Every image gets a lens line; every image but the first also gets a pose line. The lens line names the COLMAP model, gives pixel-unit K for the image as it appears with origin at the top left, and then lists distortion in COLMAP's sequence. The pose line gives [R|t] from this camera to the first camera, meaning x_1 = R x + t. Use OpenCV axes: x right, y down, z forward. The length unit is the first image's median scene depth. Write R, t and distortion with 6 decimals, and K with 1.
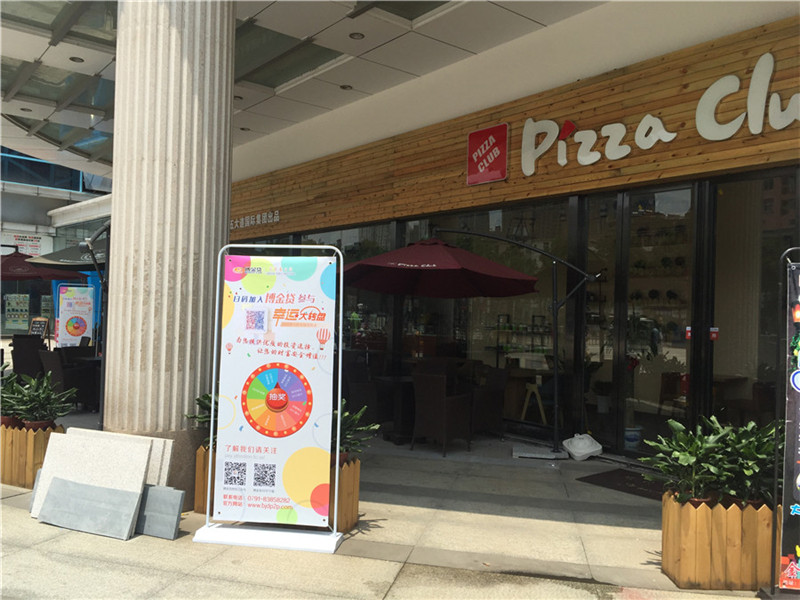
lens RADIAL K [[673.0, 0, 400.2], [0, 673.0, 295.2], [0, 0, 1]] dist [0.005529, -0.010499]
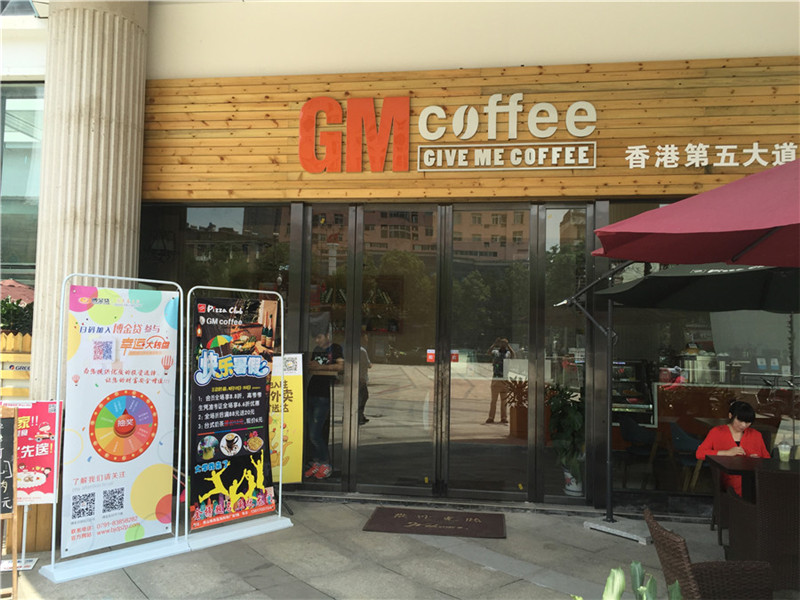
lens RADIAL K [[673.0, 0, 400.4], [0, 673.0, 302.4], [0, 0, 1]] dist [0.005529, -0.010499]
pose [[0.564101, 0.018486, 0.825499, -0.809879], [-0.017613, 0.999791, -0.010353, -0.033112], [-0.825518, -0.008700, 0.564308, 0.055231]]
